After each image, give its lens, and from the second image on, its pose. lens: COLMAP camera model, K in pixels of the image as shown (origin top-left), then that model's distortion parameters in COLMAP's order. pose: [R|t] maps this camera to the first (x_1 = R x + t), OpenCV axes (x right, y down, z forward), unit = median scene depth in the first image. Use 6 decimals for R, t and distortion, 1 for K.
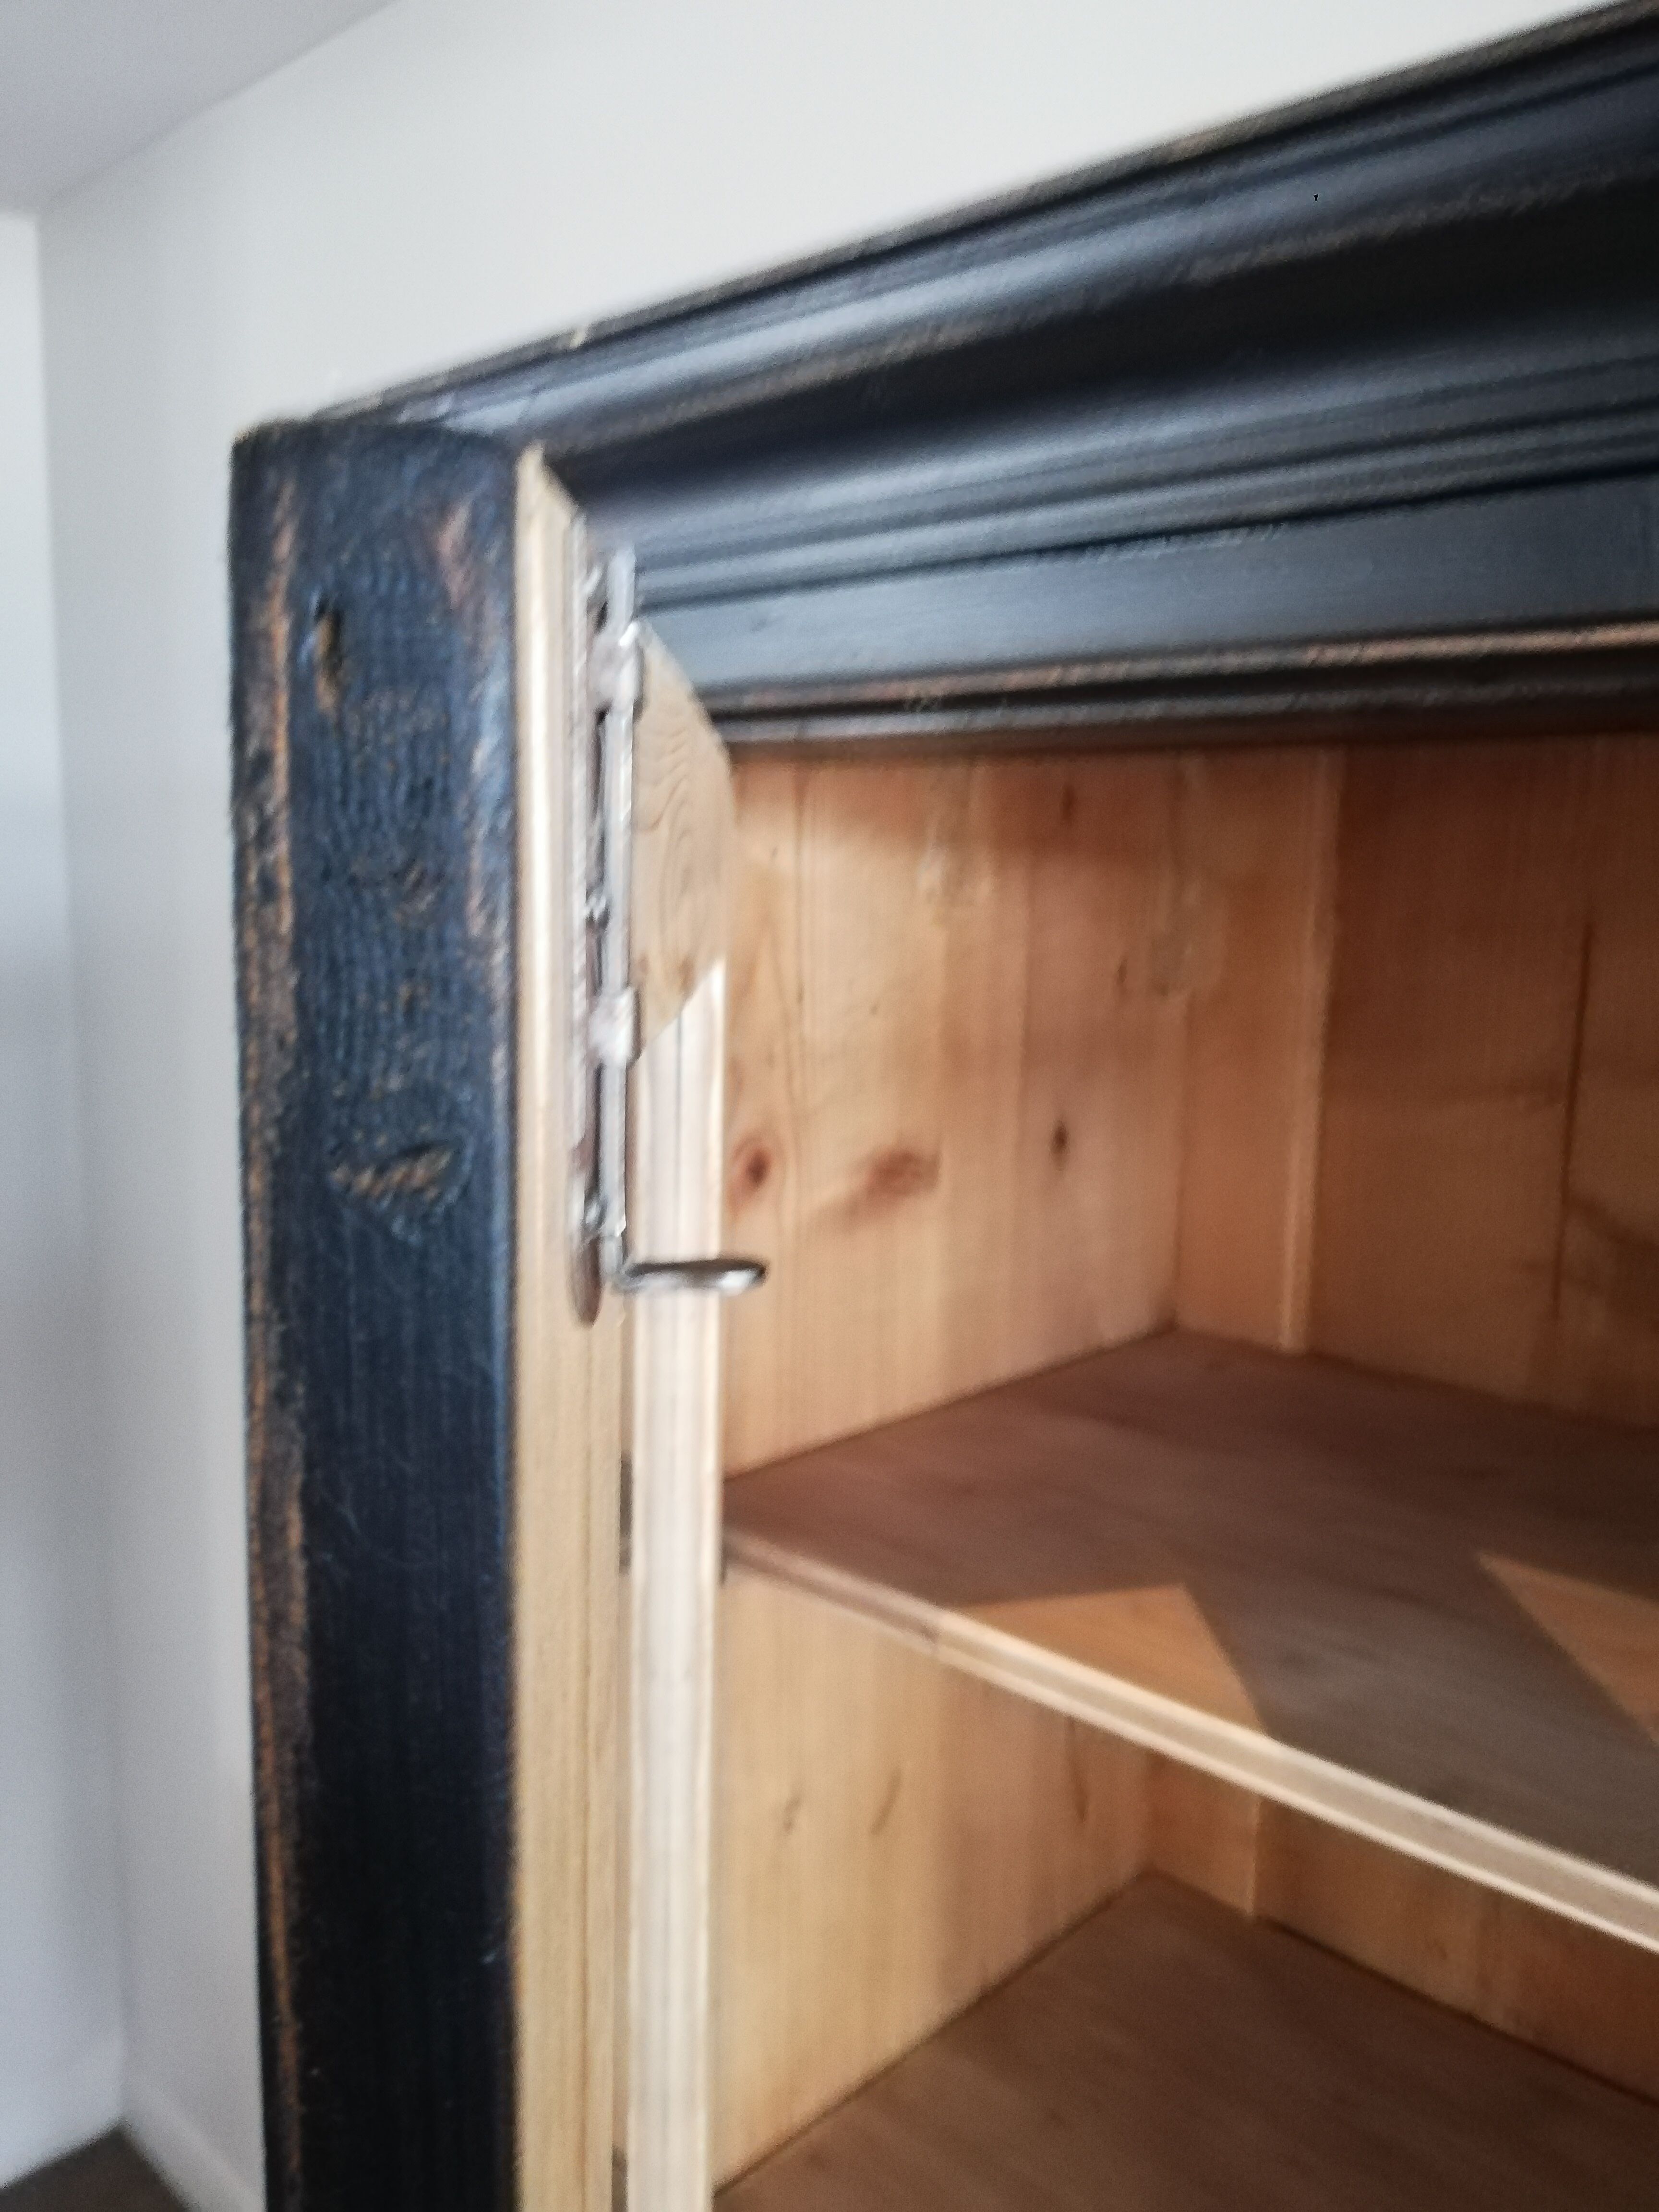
lens RADIAL K [[1674.2, 0, 818.5], [0, 1674.2, 1117.7], [0, 0, 1]] dist [0.030333, -0.046839]
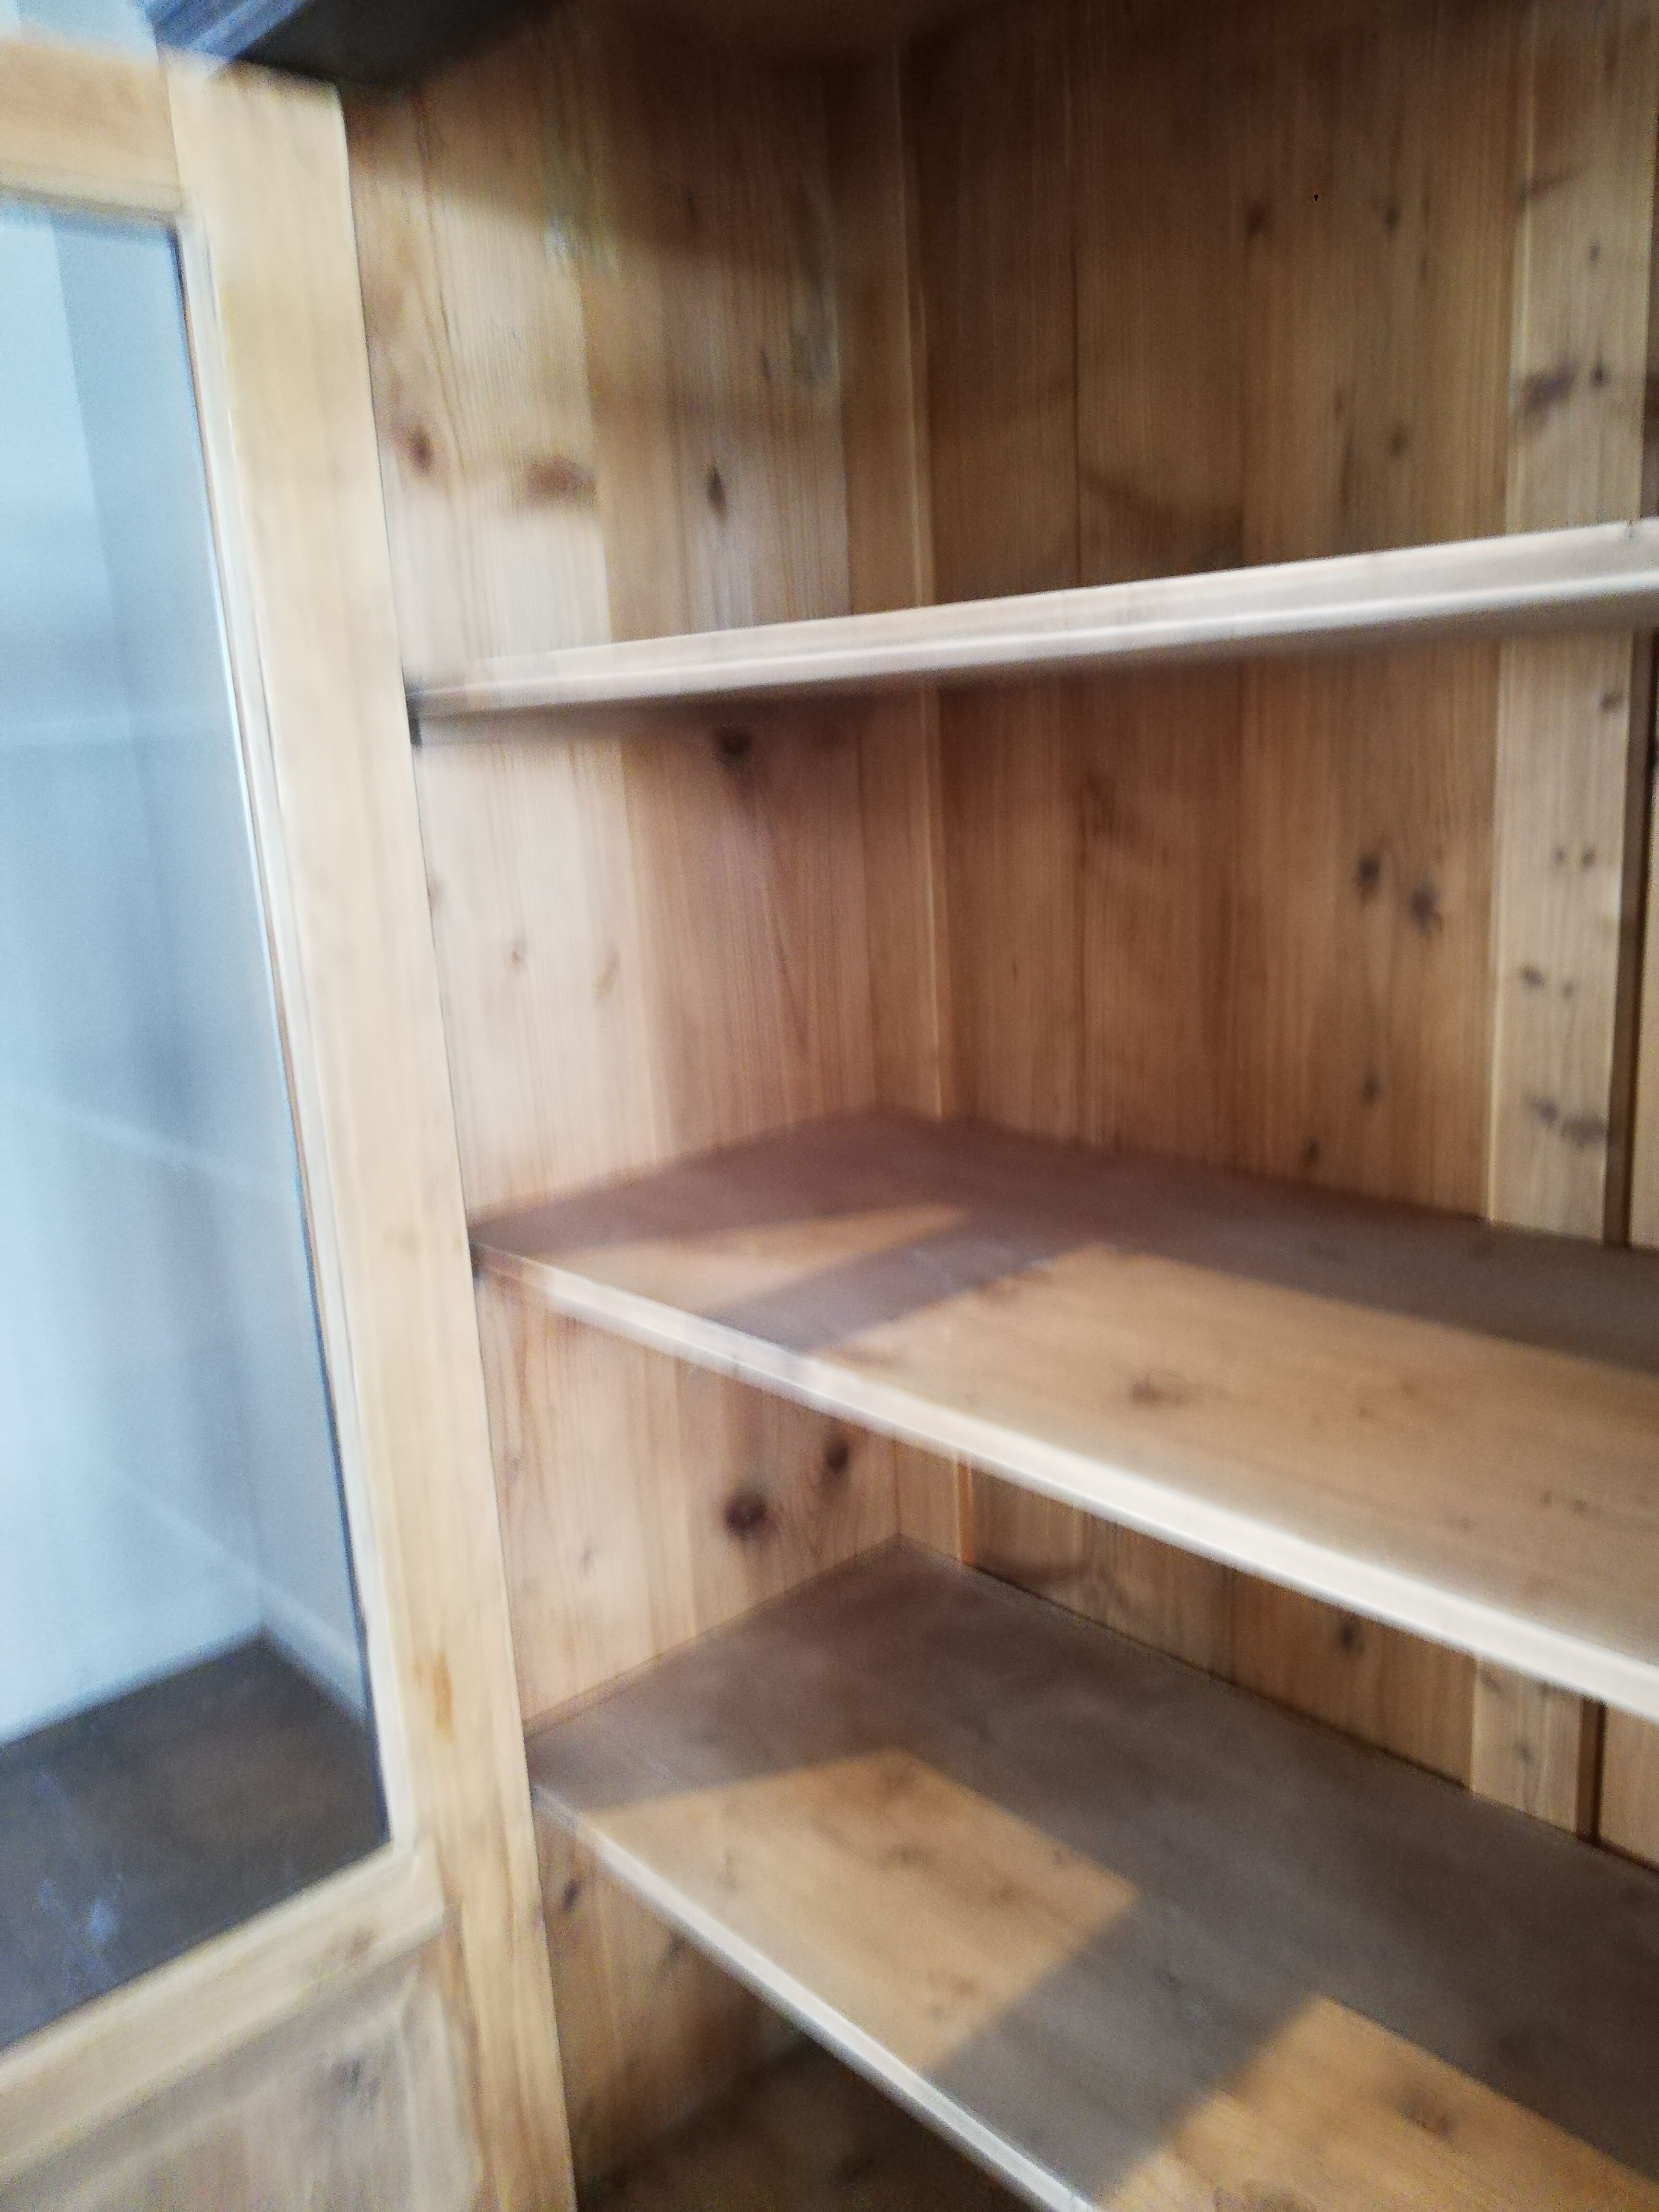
lens RADIAL K [[1674.2, 0, 809.7], [0, 1674.2, 1119.0], [0, 0, 1]] dist [0.030333, -0.046839]
pose [[0.992913, -0.060371, -0.102365, 0.334843], [0.068622, 0.994503, 0.079092, 0.423253], [0.097027, -0.085556, 0.991598, -0.356154]]
